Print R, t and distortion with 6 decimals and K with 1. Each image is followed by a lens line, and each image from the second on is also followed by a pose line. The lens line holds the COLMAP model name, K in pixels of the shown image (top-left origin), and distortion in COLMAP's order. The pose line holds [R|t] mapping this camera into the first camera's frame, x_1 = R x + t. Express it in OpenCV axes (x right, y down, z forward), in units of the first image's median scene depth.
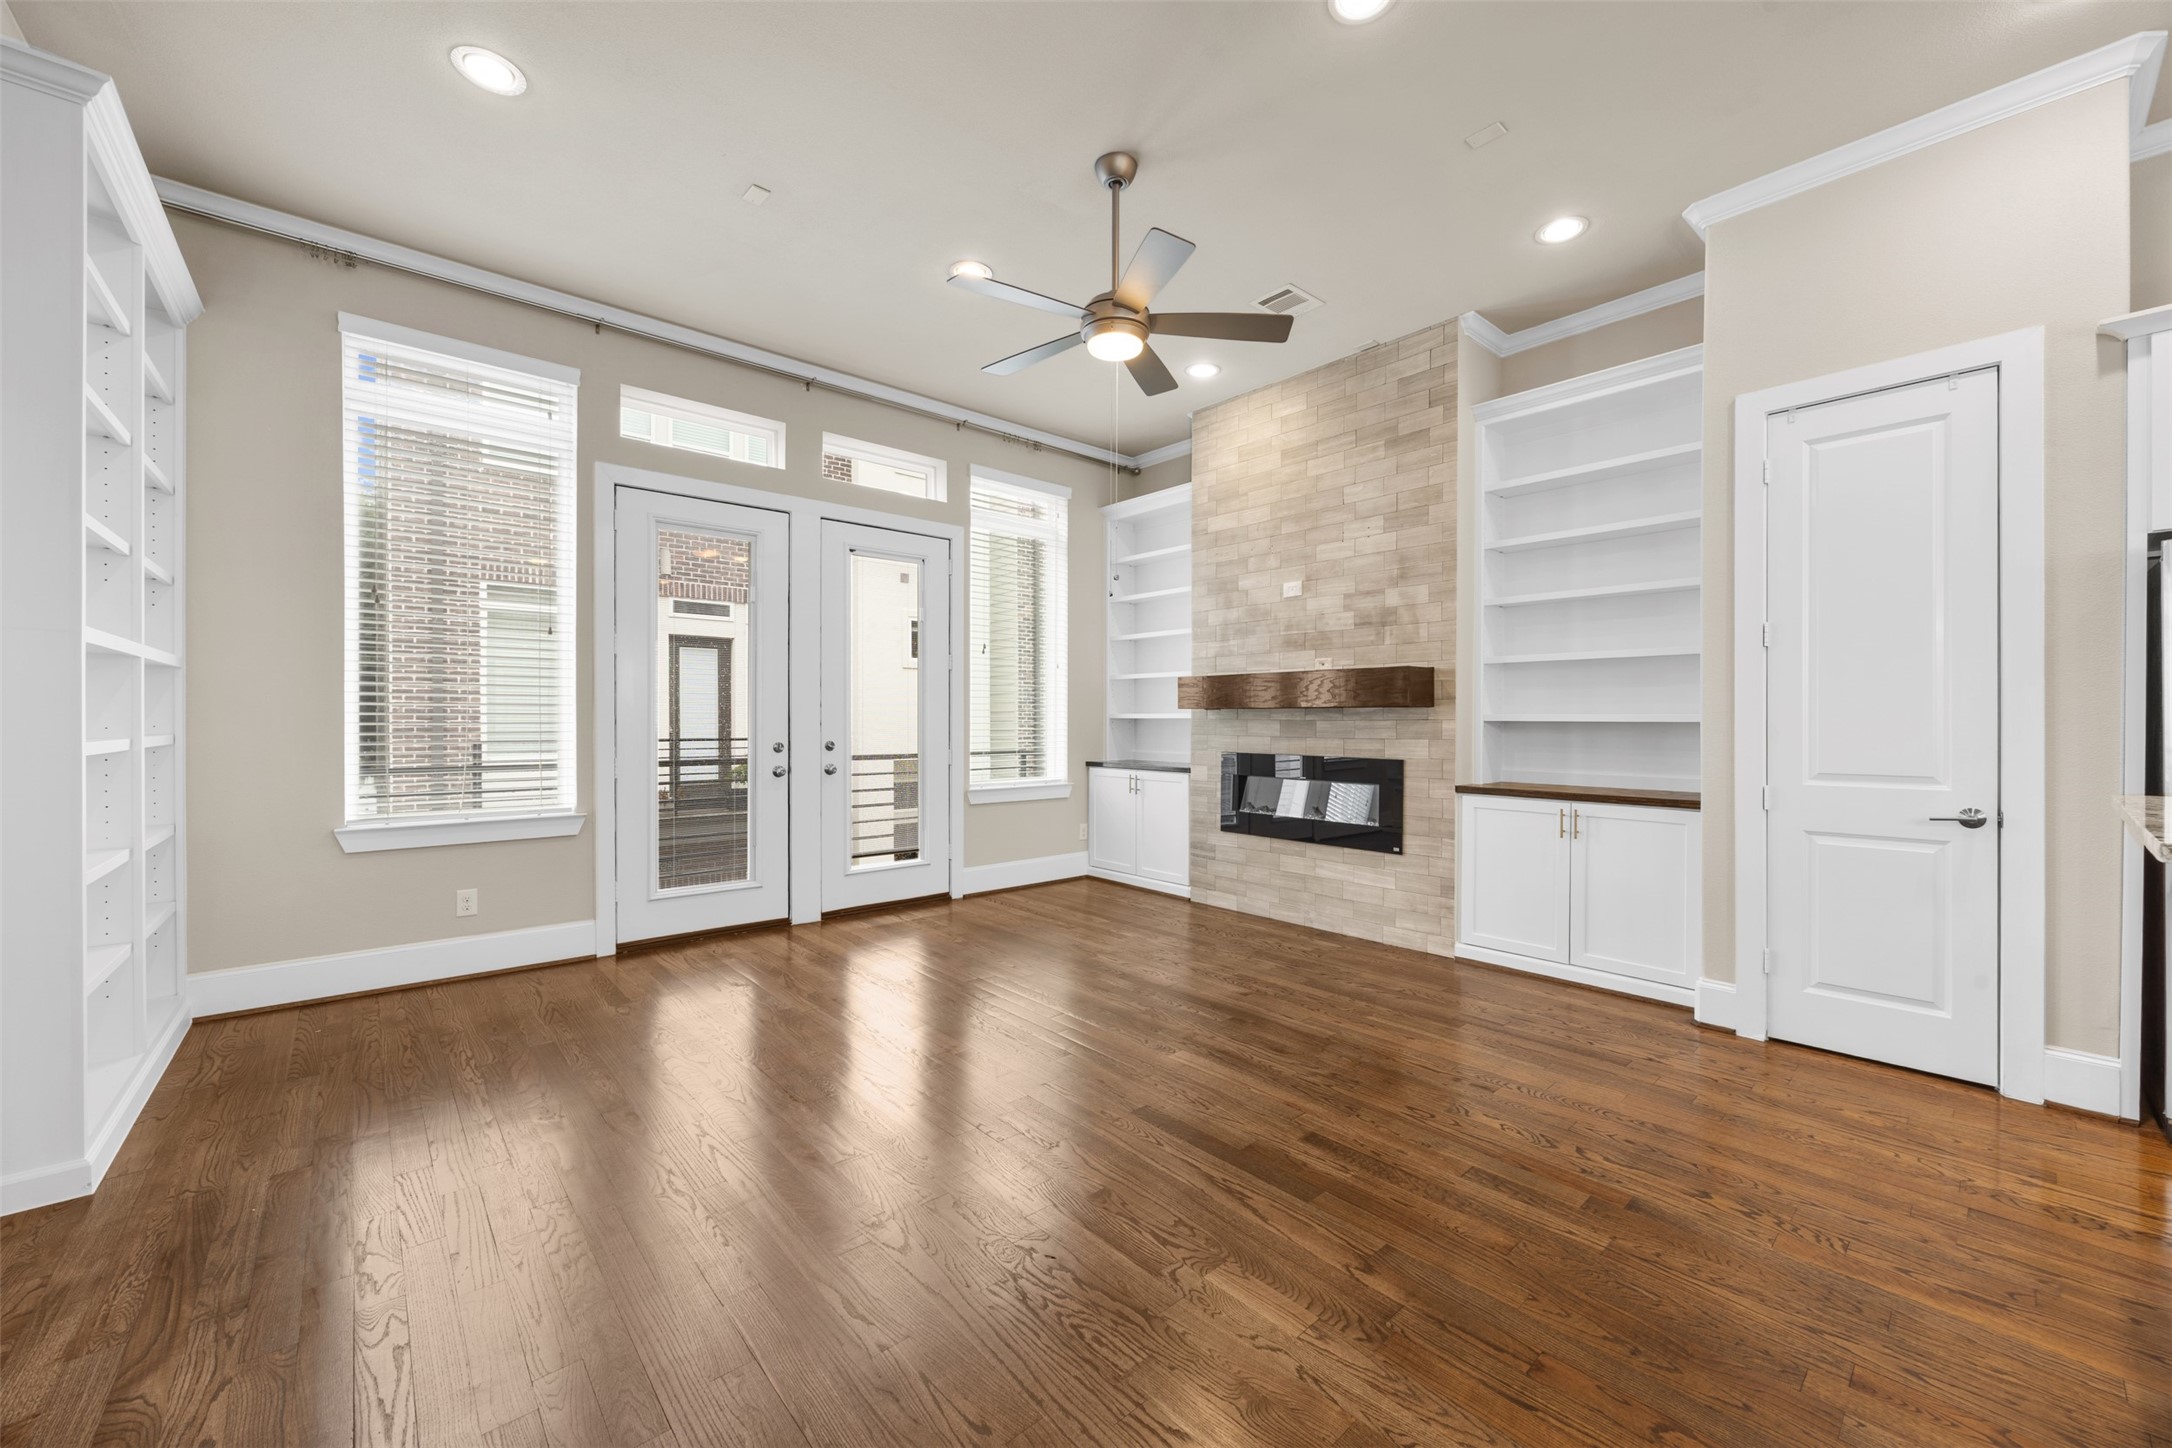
lens RADIAL K [[833.0, 0, 1086.0], [0, 833.0, 724.0], [0, 0, 1]] dist [-0.003196, 0.000251]
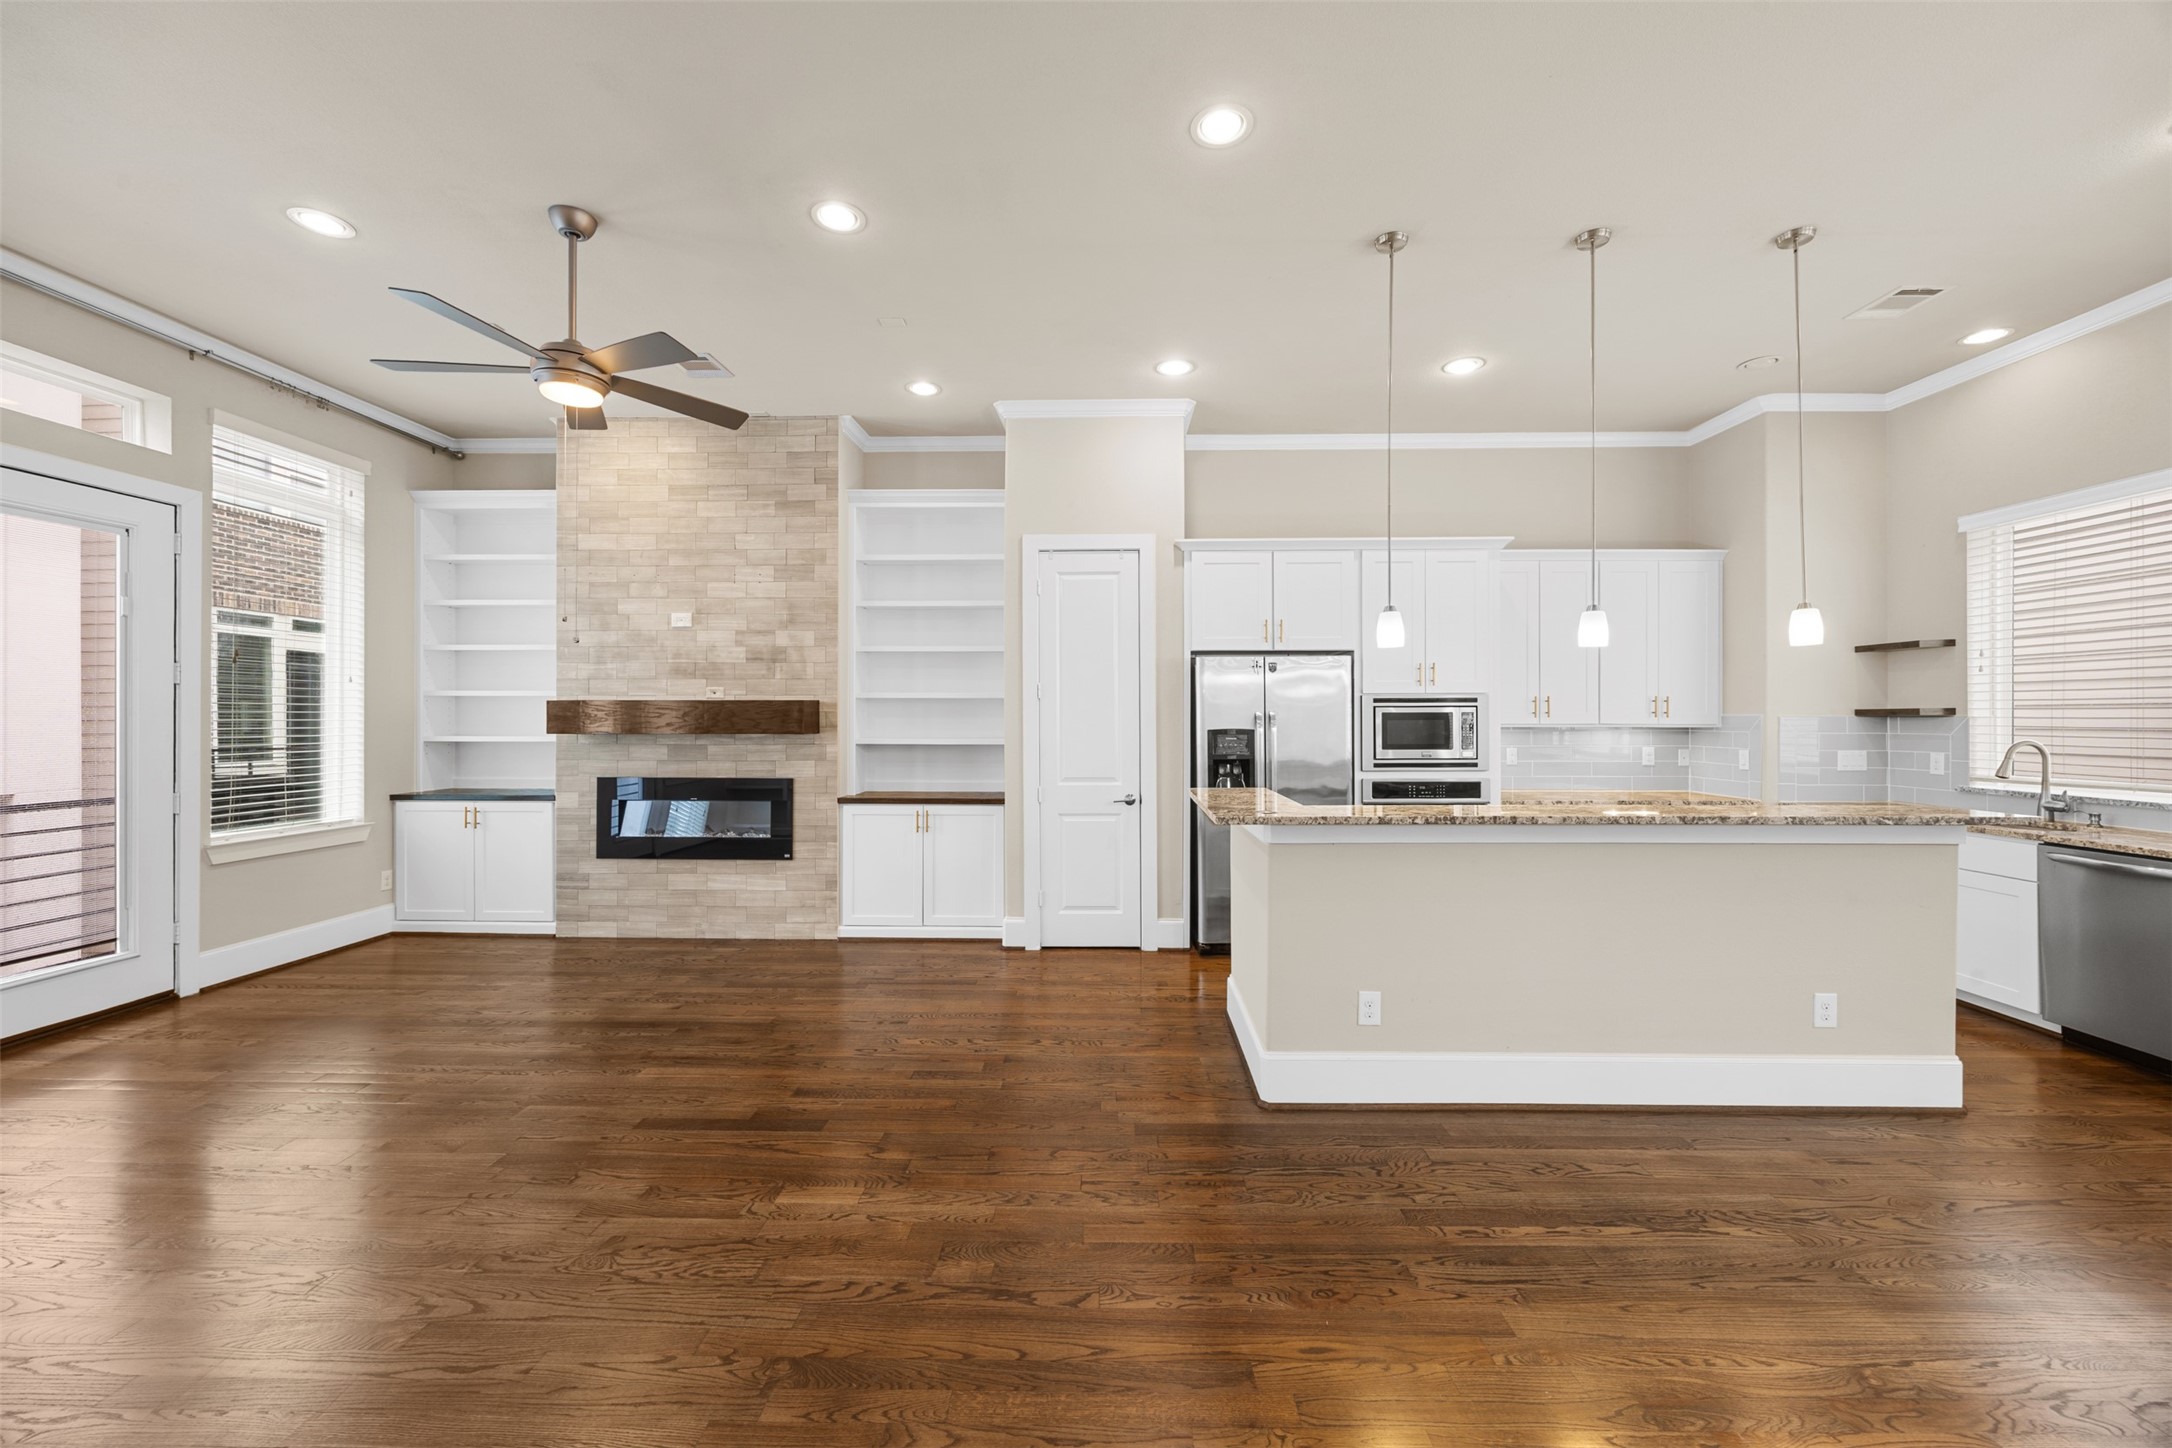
lens RADIAL K [[841.4, 0, 1086.0], [0, 841.4, 724.0], [0, 0, 1]] dist [-0.000753, 0.000159]
pose [[0.684425, -0.008183, 0.729037, -0.197983], [0.006067, 0.999966, 0.005528, -0.037559], [-0.729058, 0.000640, 0.684452, -0.108015]]
